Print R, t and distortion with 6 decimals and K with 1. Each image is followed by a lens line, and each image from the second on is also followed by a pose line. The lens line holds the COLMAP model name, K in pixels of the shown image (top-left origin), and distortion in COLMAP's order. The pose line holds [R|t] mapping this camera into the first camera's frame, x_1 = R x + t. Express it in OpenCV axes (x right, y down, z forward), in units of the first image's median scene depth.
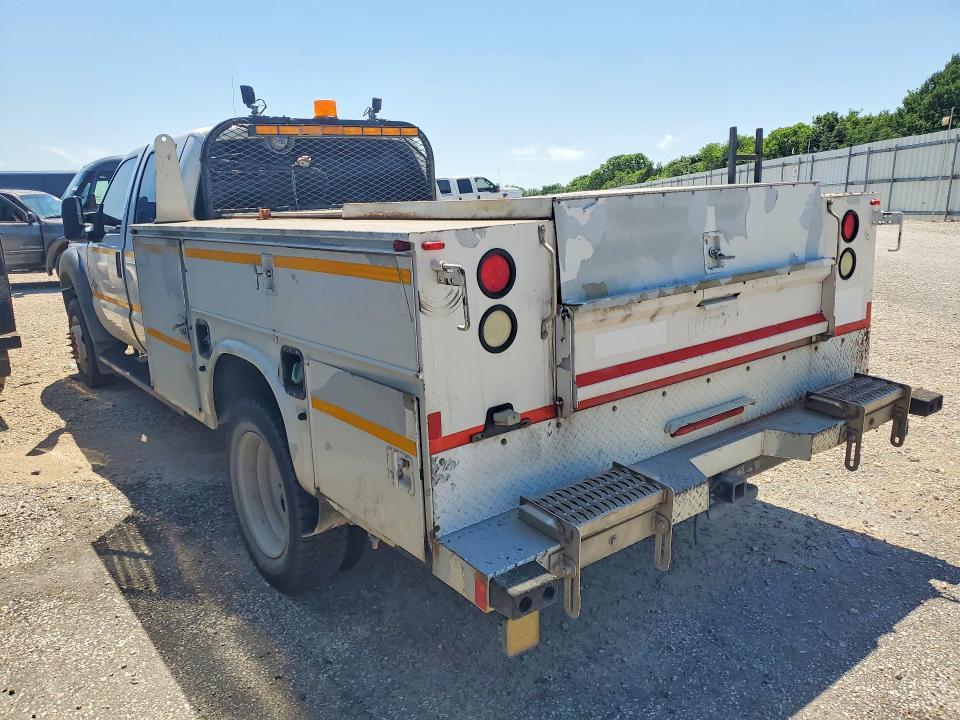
lens RADIAL K [[738.0, 0, 471.0], [0, 738.0, 337.5], [0, 0, 1]] dist [0.023770, 0.006029]
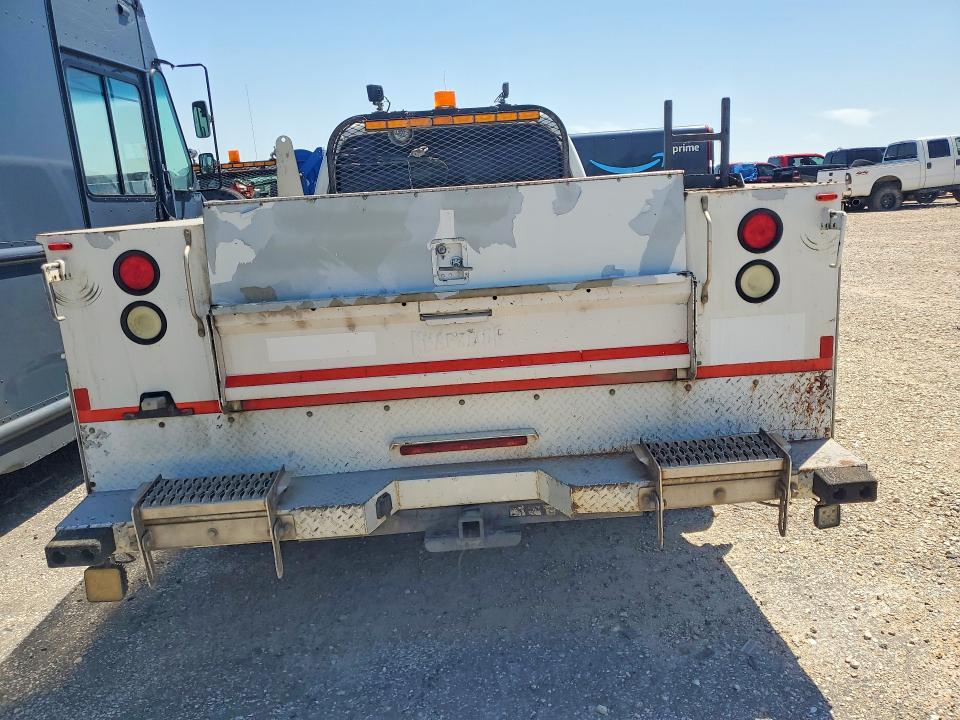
lens RADIAL K [[738.0, 0, 475.6], [0, 738.0, 359.3], [0, 0, 1]] dist [0.023770, 0.006029]
pose [[0.824685, 0.120690, -0.552565, 0.748174], [-0.084506, 0.992294, 0.090613, -0.070541], [0.559243, -0.028033, 0.828530, 0.241717]]
